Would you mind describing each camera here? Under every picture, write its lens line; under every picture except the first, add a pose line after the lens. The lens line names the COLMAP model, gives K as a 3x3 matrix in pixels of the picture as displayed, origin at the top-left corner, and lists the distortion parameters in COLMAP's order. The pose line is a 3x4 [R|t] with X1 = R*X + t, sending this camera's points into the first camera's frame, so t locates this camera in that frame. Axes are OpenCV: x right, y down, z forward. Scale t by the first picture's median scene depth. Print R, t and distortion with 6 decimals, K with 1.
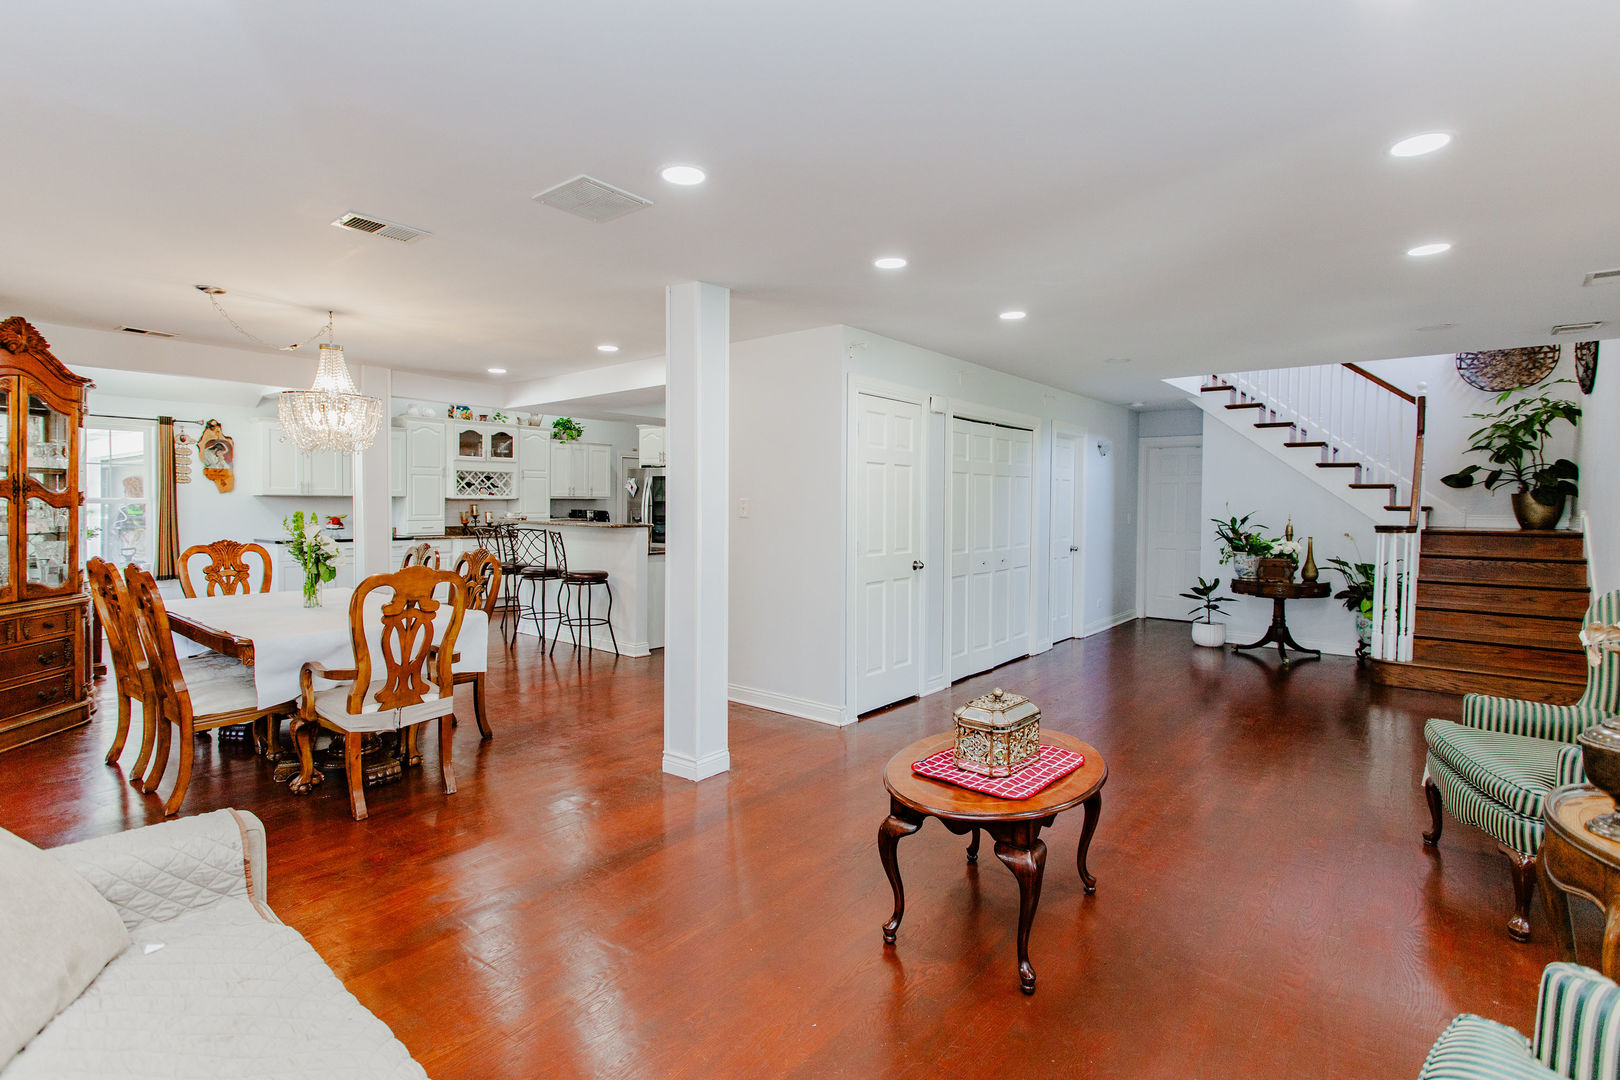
lens RADIAL K [[778.8, 0, 807.1], [0, 778.8, 528.0], [0, 0, 1]] dist [0.000198, 0.000446]
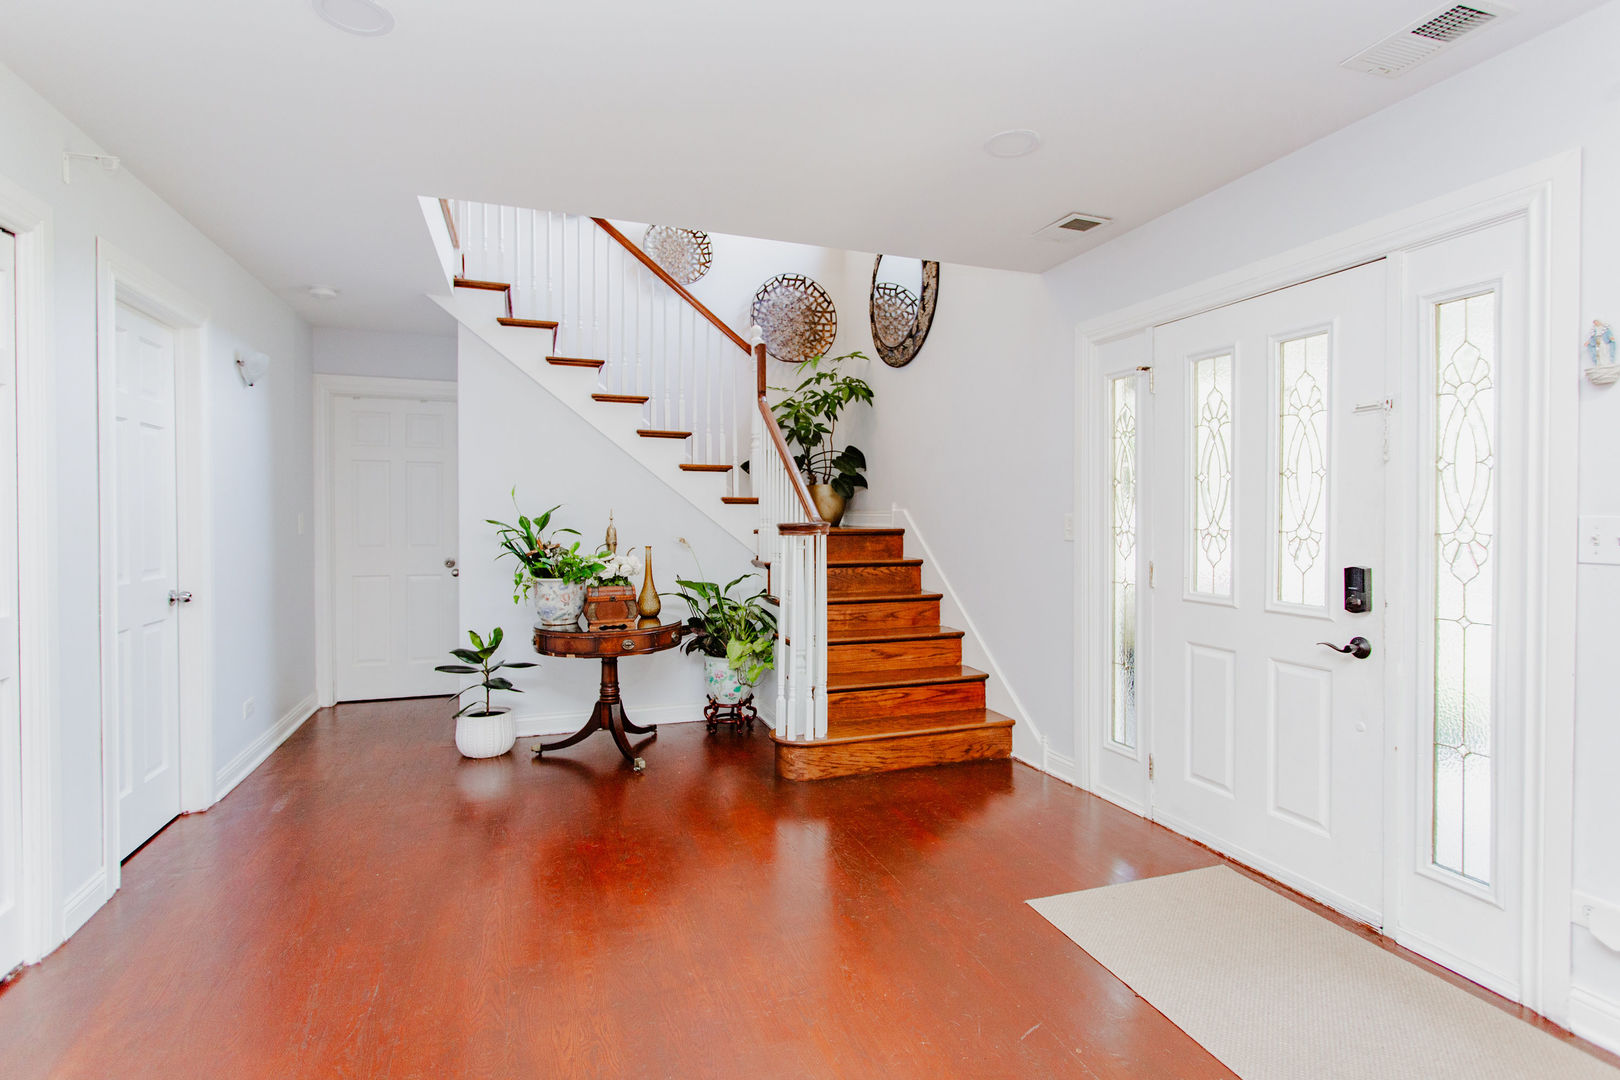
lens RADIAL K [[778.8, 0, 807.1], [0, 778.8, 528.0], [0, 0, 1]] dist [0.000198, 0.000446]
pose [[0.514779, -0.022246, 0.857034, 0.182382], [0.029477, 0.999531, 0.008239, -0.004375], [-0.856816, 0.021022, 0.515194, 0.568115]]
